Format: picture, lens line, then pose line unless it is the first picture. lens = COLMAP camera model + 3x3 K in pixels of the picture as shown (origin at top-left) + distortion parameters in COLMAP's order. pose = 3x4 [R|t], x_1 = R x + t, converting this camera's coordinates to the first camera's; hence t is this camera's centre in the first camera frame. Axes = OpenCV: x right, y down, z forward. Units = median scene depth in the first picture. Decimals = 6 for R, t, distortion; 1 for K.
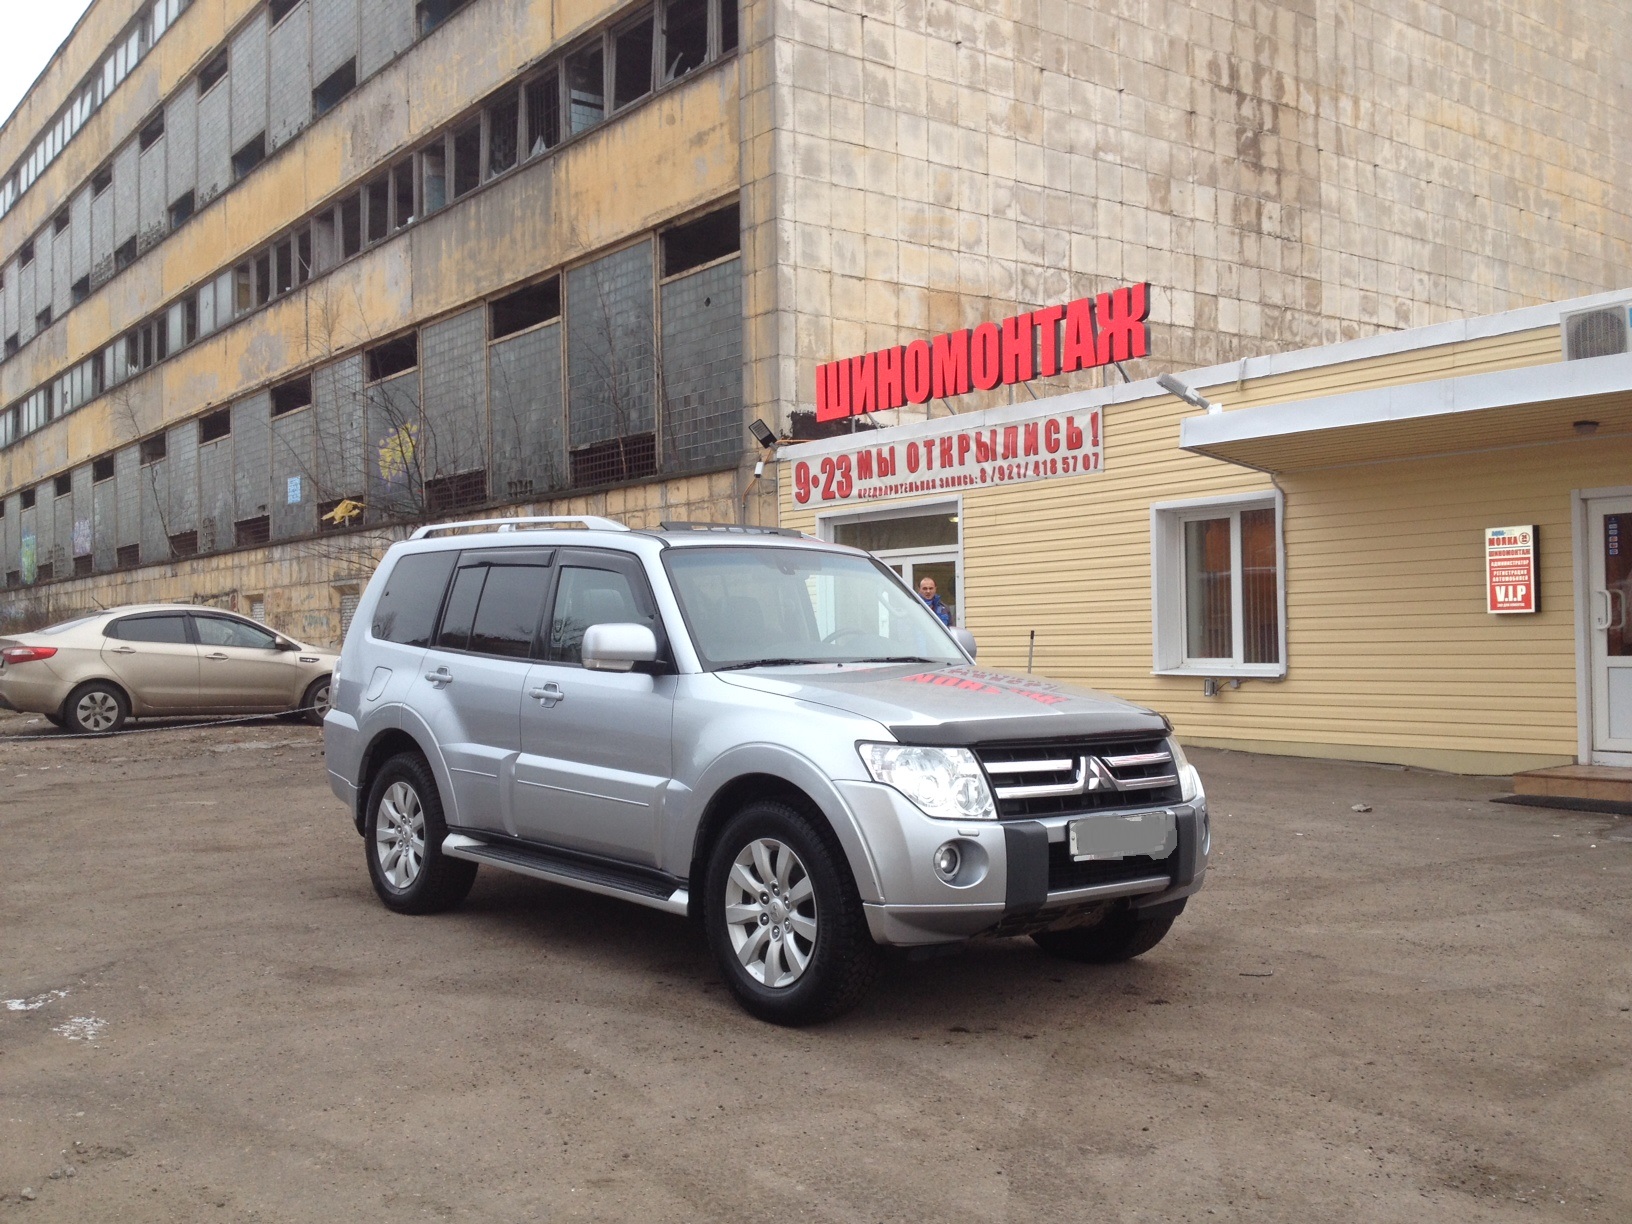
lens RADIAL K [[1528.5, 0, 820.2], [0, 1528.5, 640.2], [0, 0, 1]] dist [0.126679, -0.292563]
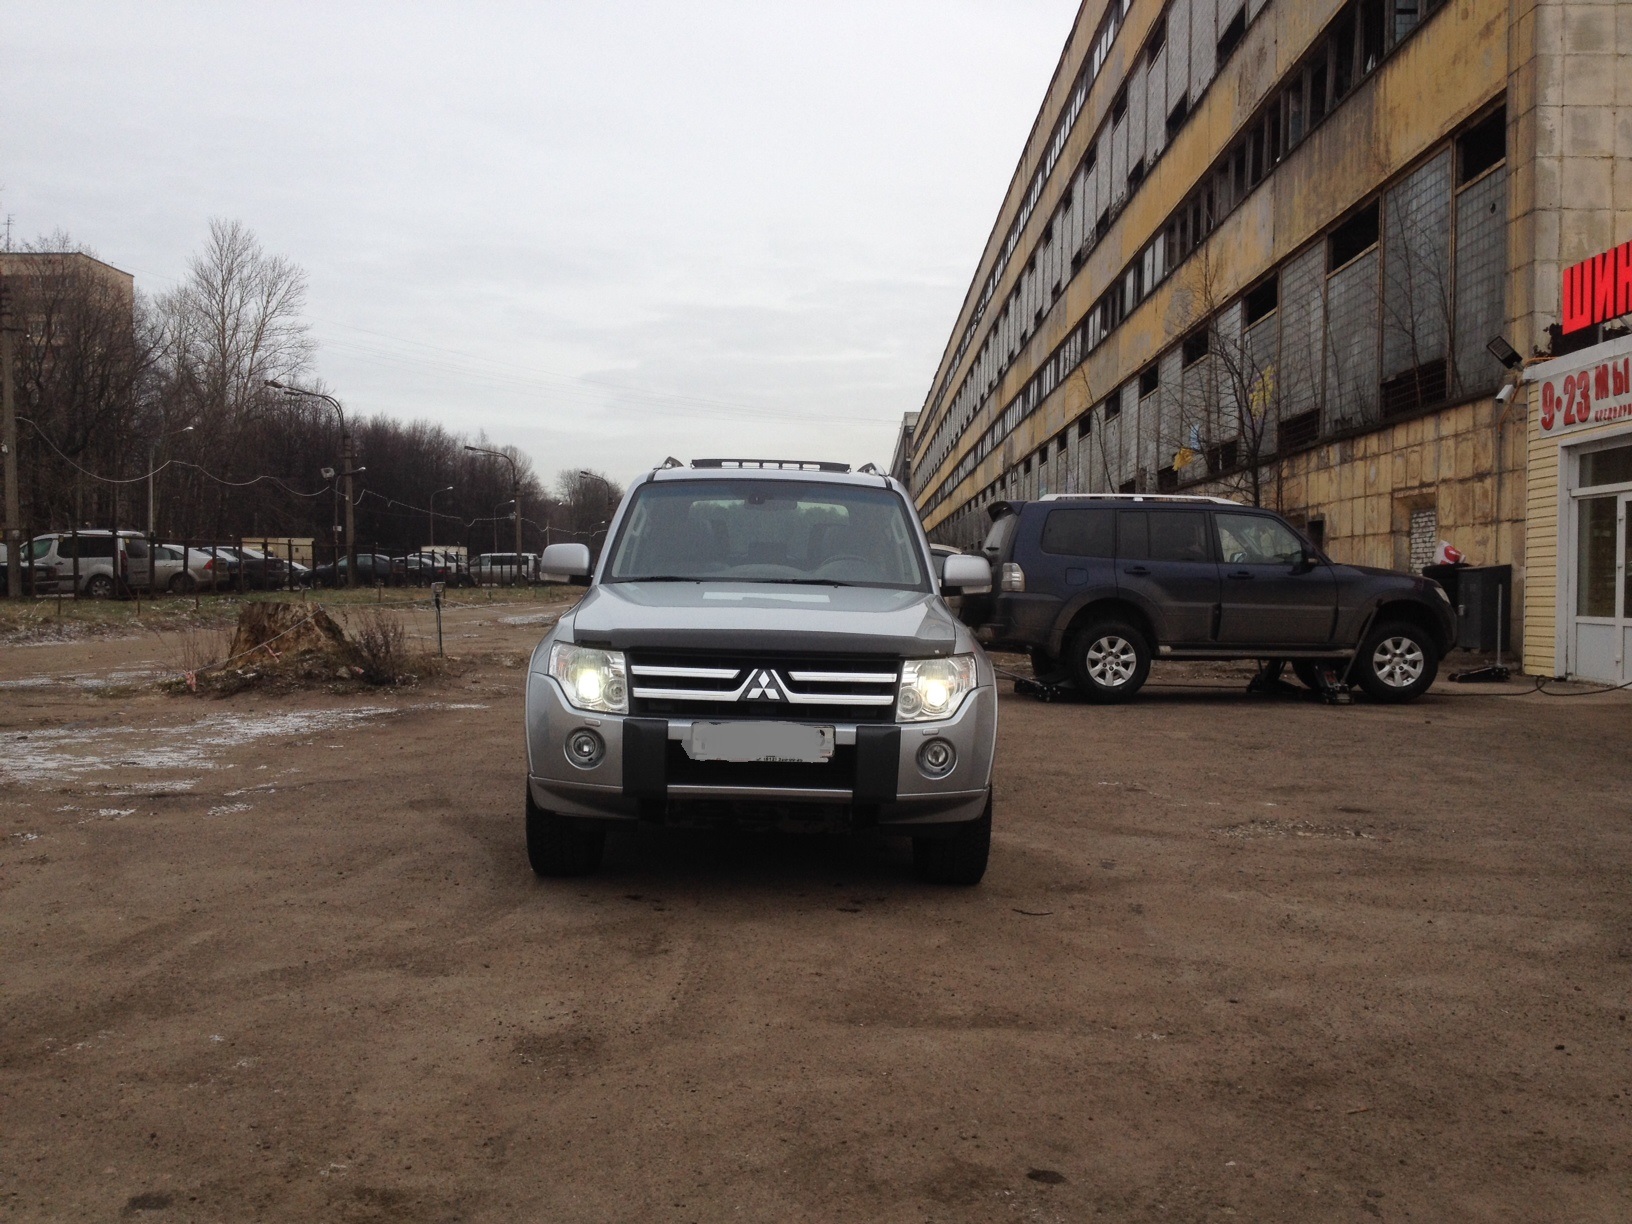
lens RADIAL K [[1566.8, 0, 817.5], [0, 1566.8, 583.5], [0, 0, 1]] dist [0.130094, -0.253269]
pose [[0.767196, 0.021533, -0.641051, 0.231542], [-0.024151, 0.999697, 0.004677, 0.002498], [0.640957, 0.011893, 0.767484, 0.045624]]
